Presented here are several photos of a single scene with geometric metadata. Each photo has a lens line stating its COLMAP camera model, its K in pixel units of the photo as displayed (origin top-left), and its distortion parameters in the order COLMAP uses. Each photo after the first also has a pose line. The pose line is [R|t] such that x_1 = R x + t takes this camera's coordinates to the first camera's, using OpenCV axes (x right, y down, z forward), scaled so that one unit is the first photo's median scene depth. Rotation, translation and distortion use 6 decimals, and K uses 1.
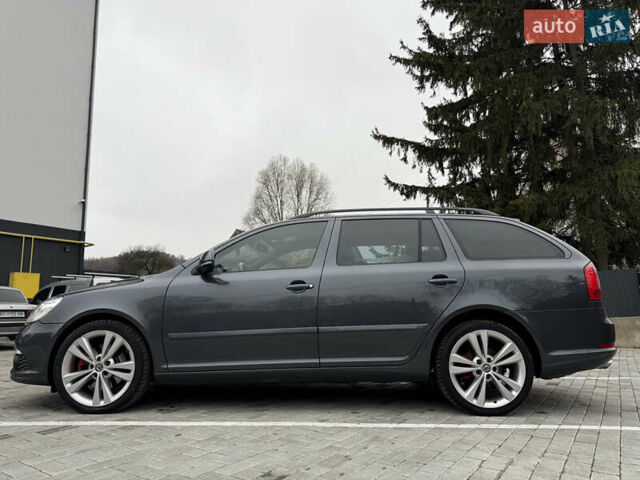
lens RADIAL K [[445.8, 0, 320.0], [0, 445.8, 240.0], [0, 0, 1]] dist [-0.001456, -0.001740]
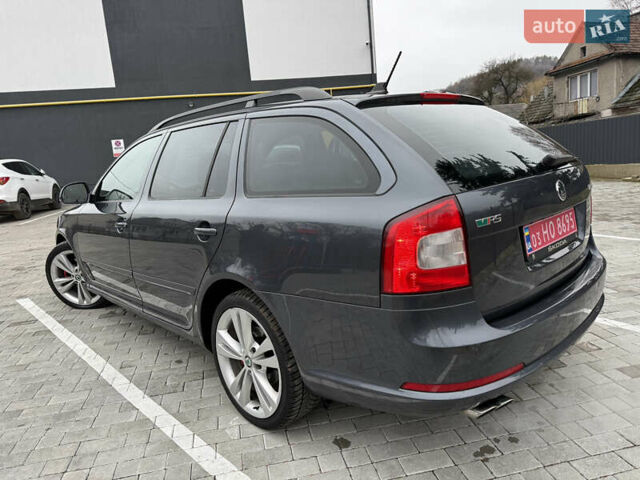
lens RADIAL K [[453.1, 0, 322.1], [0, 453.1, 238.5], [0, 0, 1]] dist [0.011659, -0.005450]
pose [[0.714121, 0.083393, -0.695037, 0.907298], [0.192892, 0.930999, 0.309892, -0.078916], [0.672922, -0.355368, 0.648761, 0.684727]]
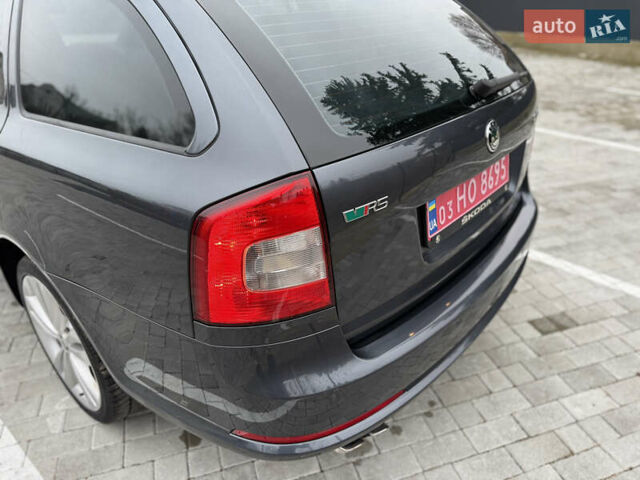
lens RADIAL K [[459.9, 0, 320.0], [0, 459.9, 240.0], [0, 0, 1]] dist [0.004450, -0.003243]
pose [[0.782337, 0.289290, -0.551598, 0.844700], [0.120476, 0.798588, 0.589698, -0.078163], [0.611093, -0.527797, 0.589912, 0.919062]]
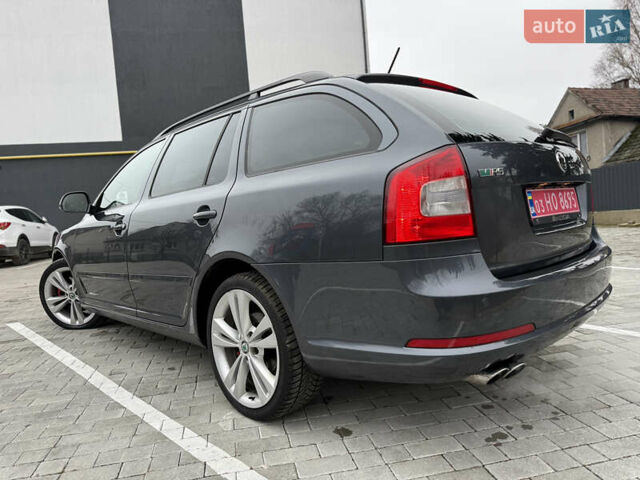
lens RADIAL K [[453.1, 0, 322.1], [0, 453.1, 238.5], [0, 0, 1]] dist [0.011659, -0.005450]
pose [[0.715721, -0.004158, -0.698374, 0.903739], [0.187376, 0.964462, 0.186287, 0.033312], [0.672781, -0.264188, 0.691065, 0.652994]]
